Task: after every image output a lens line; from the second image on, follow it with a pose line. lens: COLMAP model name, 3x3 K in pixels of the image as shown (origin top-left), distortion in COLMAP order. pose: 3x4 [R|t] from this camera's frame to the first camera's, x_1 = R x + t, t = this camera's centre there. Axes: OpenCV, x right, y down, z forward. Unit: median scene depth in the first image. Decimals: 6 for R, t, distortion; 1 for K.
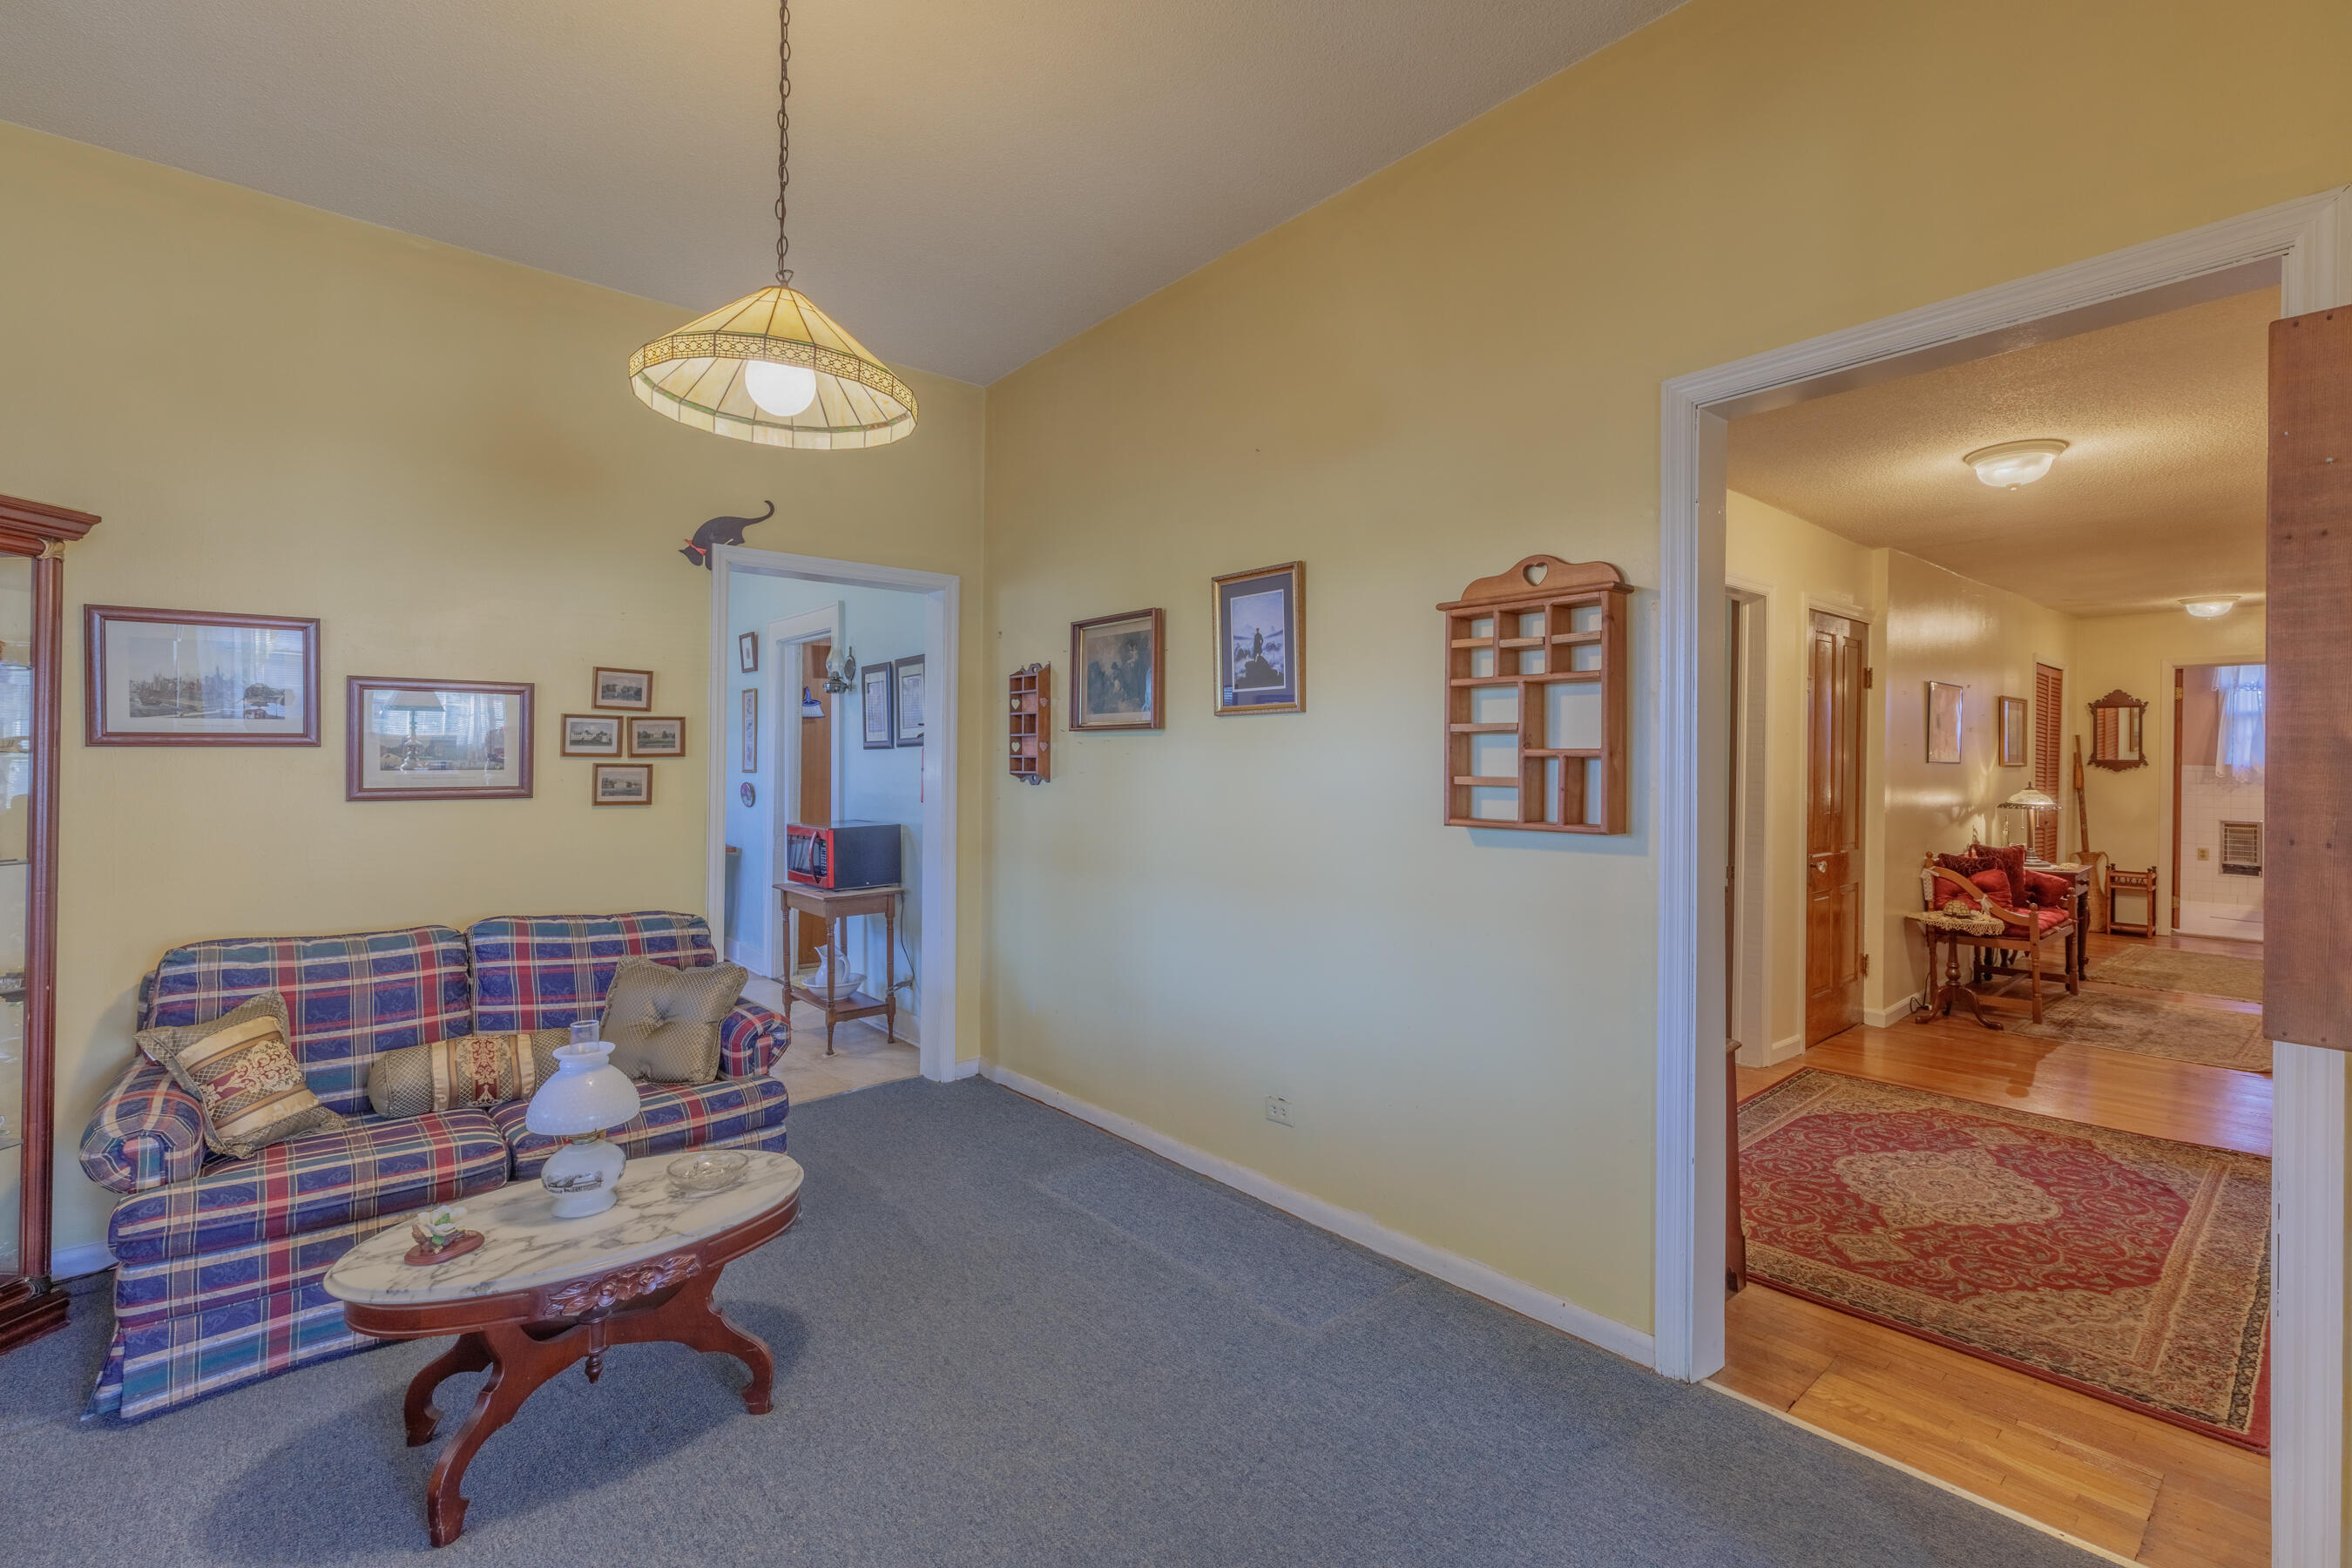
lens RADIAL K [[1064.4, 0, 1189.8], [0, 1064.4, 752.6], [0, 0, 1]] dist [0.003787, -0.000261]
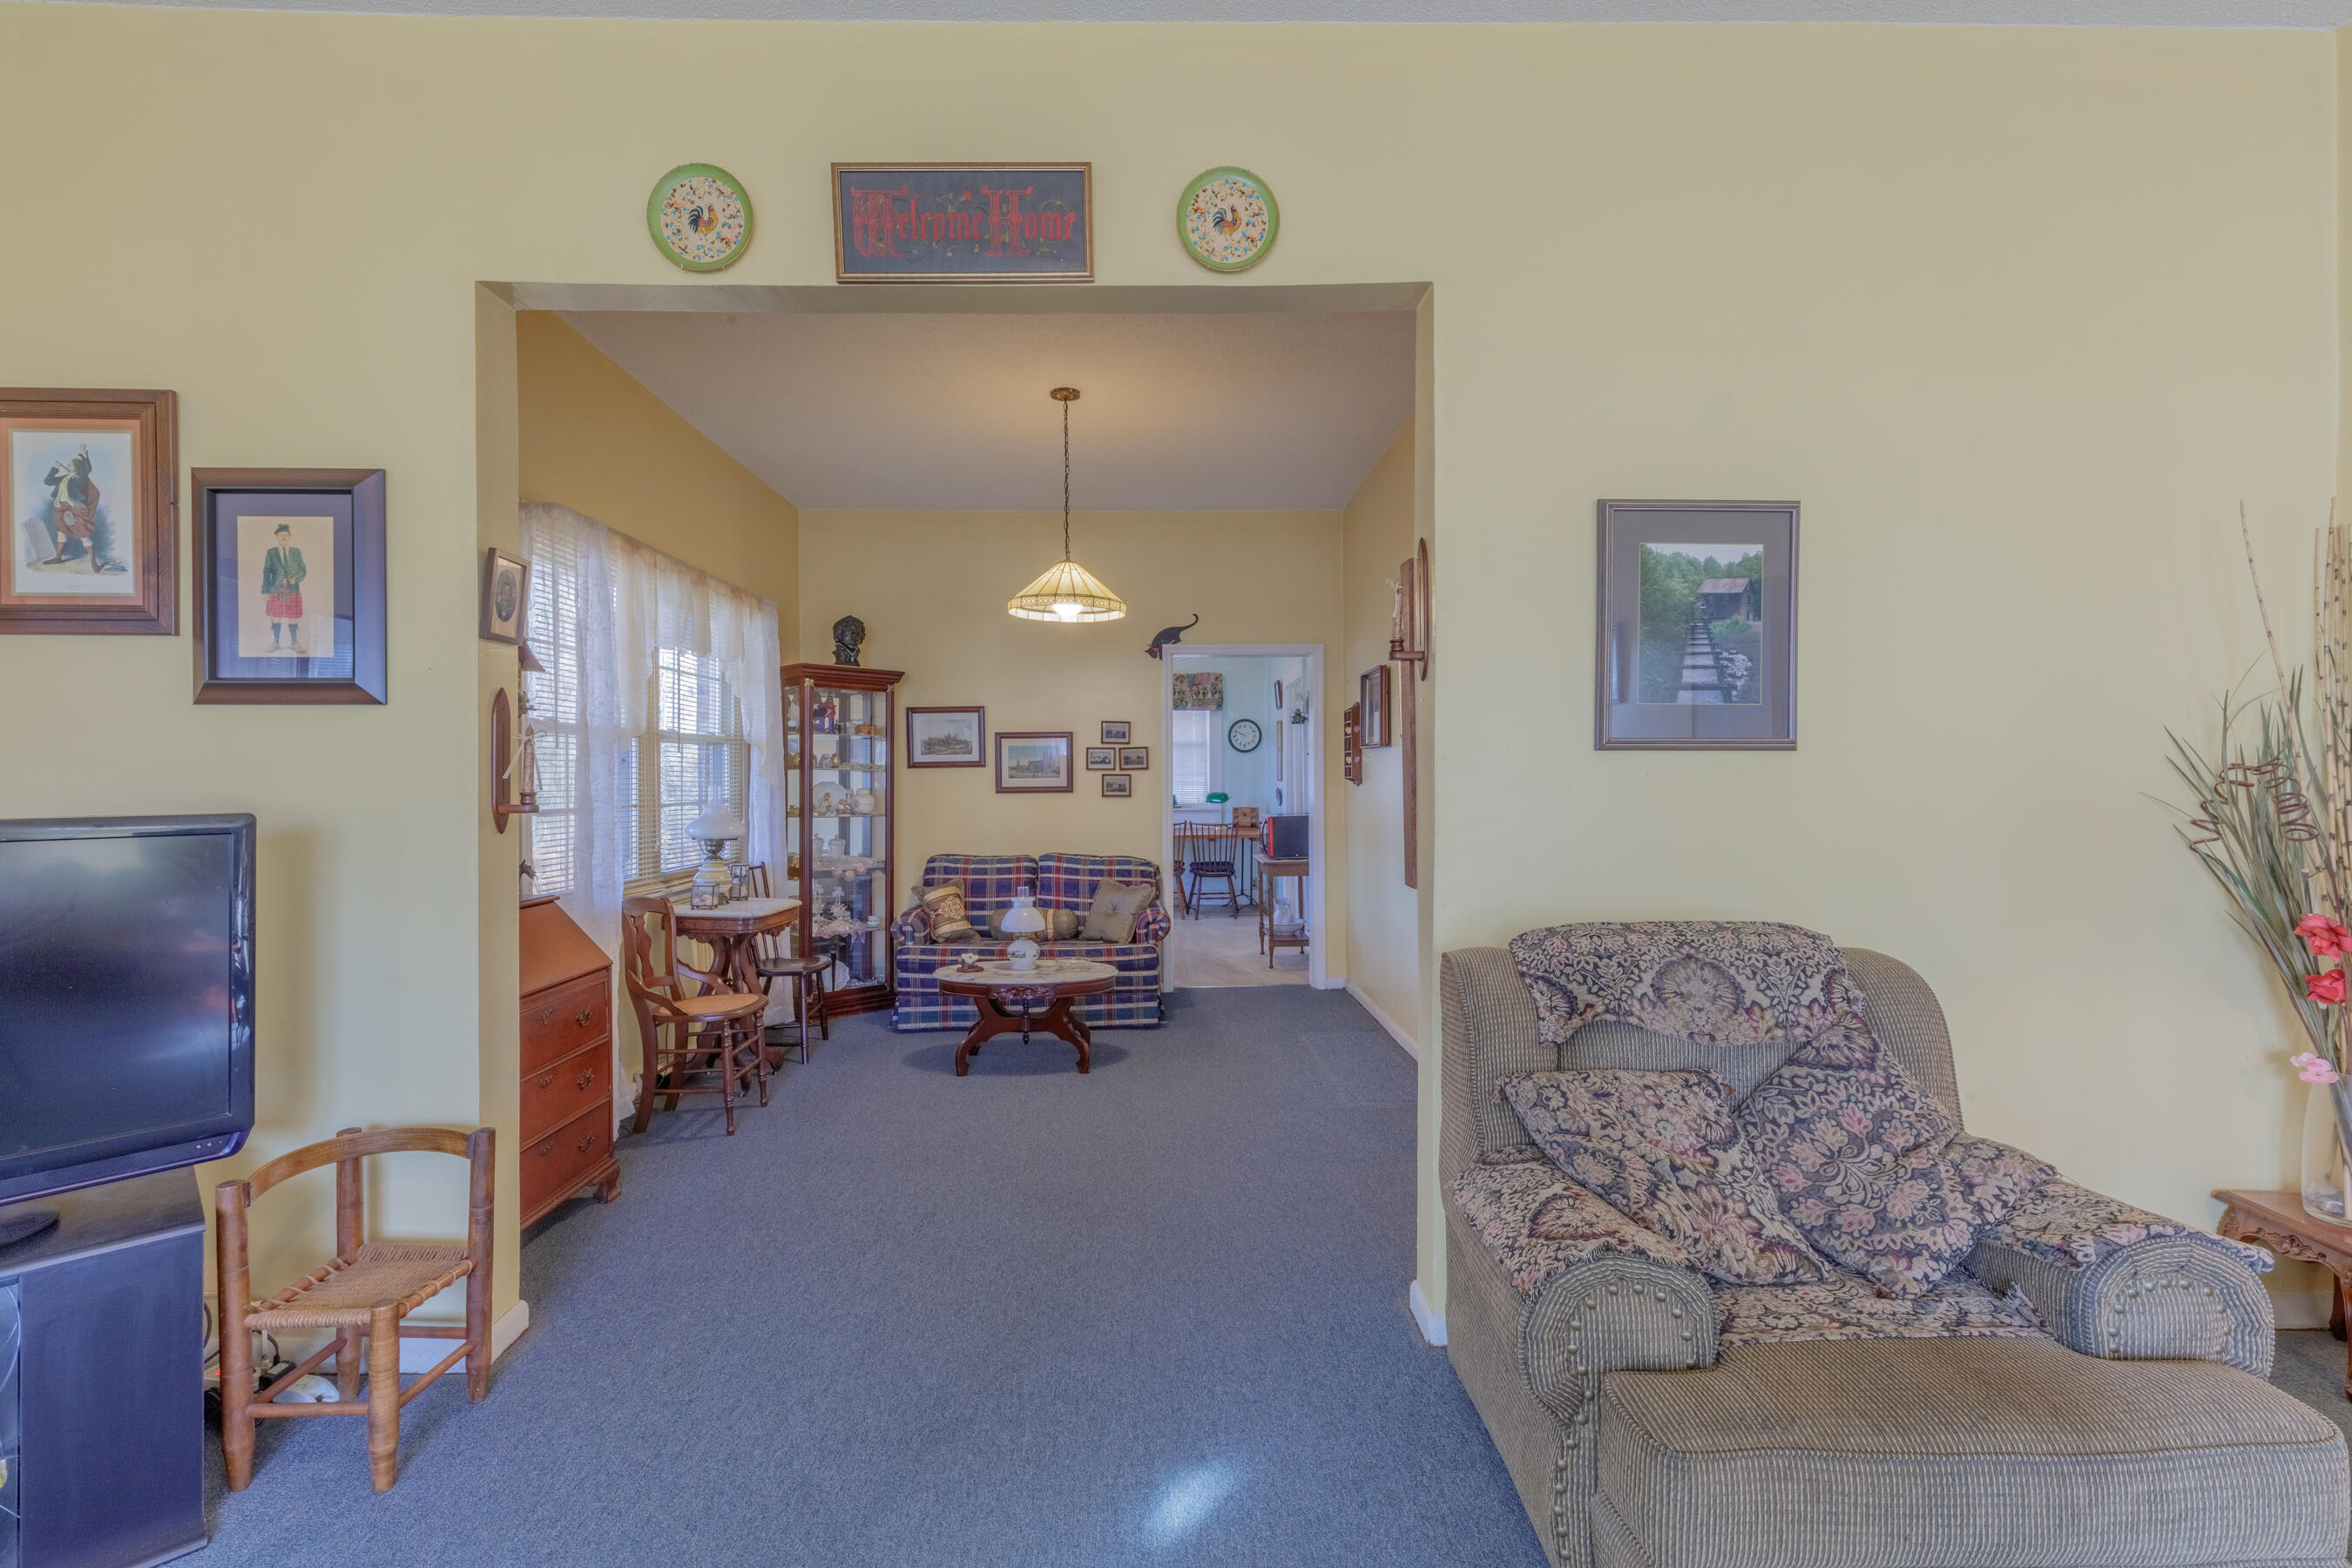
lens RADIAL K [[1064.4, 0, 1152.2], [0, 1064.4, 767.3], [0, 0, 1]] dist [0.003787, -0.000261]
pose [[0.766963, -0.014222, -0.641534, 0.708081], [0.015969, 0.999868, -0.003075, 0.006079], [0.641493, -0.007886, 0.767089, -0.358452]]
